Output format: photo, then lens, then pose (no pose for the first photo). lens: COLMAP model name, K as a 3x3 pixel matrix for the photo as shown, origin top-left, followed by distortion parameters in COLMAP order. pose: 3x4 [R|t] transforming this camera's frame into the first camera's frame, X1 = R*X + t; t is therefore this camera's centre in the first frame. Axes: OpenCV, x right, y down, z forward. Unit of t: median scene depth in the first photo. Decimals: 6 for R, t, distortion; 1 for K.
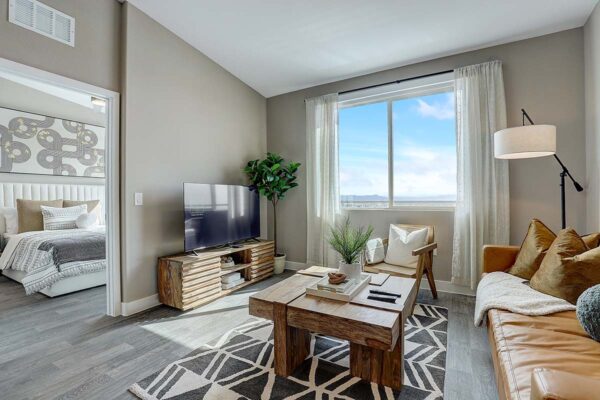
lens RADIAL K [[284.4, 0, 299.7], [0, 284.4, 200.3], [0, 0, 1]] dist [-0.001581, 0.000123]
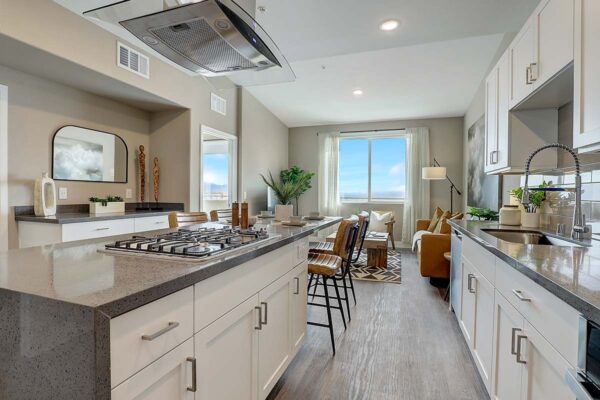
lens RADIAL K [[284.4, 0, 300.7], [0, 284.4, 198.4], [0, 0, 1]] dist [-0.001581, 0.000123]
pose [[0.985365, 0.017815, 0.169521, -0.455639], [-0.019962, 0.999741, 0.010968, -0.005619], [-0.169282, -0.014191, 0.985465, -0.750603]]
